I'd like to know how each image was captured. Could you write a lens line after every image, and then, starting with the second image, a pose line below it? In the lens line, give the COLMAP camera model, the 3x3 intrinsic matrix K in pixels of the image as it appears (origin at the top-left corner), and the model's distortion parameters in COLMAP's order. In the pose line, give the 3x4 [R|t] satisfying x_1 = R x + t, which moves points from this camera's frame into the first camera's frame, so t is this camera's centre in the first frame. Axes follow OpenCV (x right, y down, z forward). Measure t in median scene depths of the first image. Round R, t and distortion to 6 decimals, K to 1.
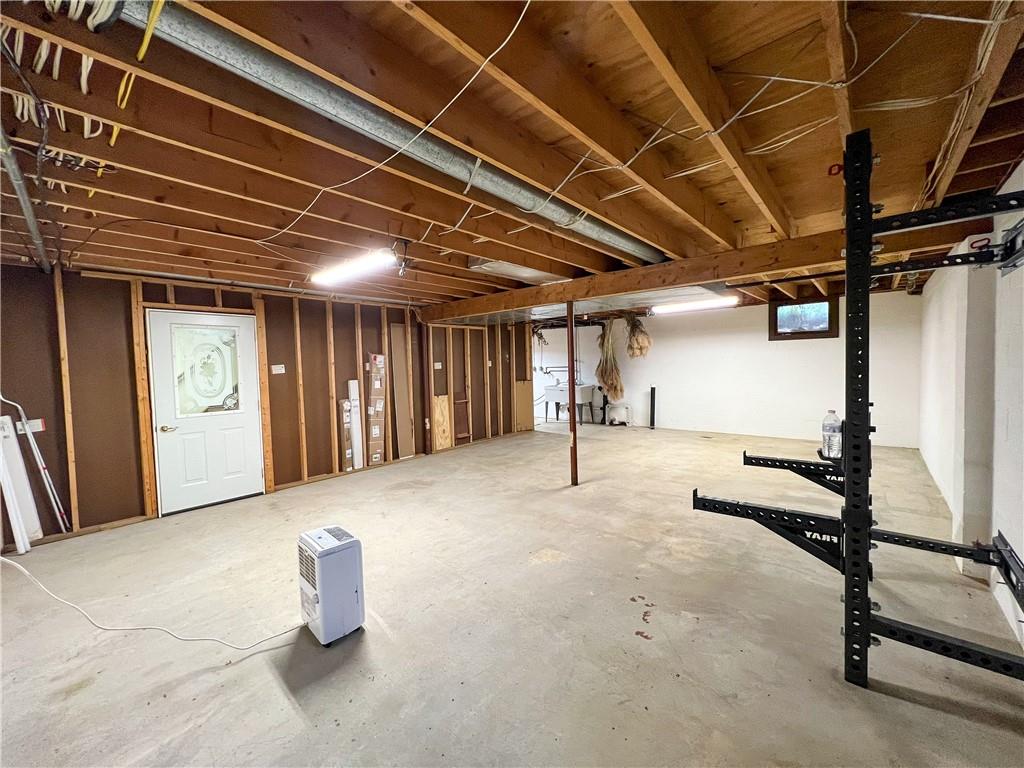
lens RADIAL K [[408.9, 0, 509.4], [0, 408.9, 383.3], [0, 0, 1]] dist [-0.003176, 0.000148]
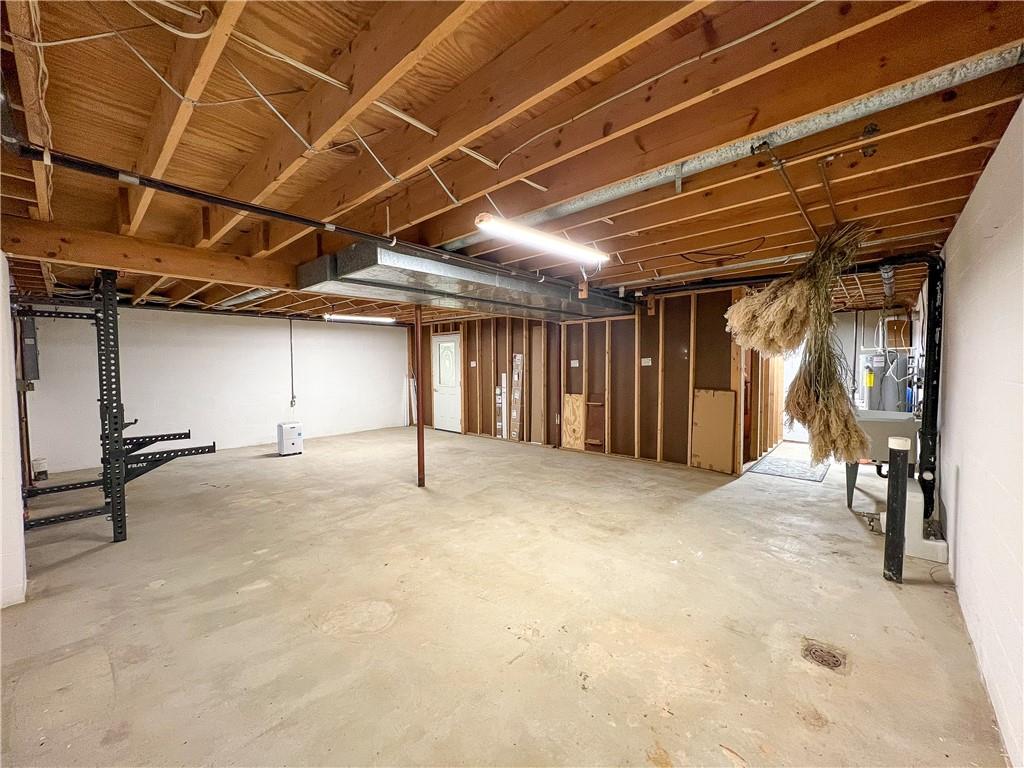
lens RADIAL K [[408.9, 0, 509.0], [0, 408.9, 384.3], [0, 0, 1]] dist [-0.003176, 0.000148]
pose [[-0.026789, 0.074833, -0.996836, 0.976835], [-0.034376, 0.996535, 0.075734, -0.073819], [0.999050, 0.036297, -0.024124, 1.053456]]
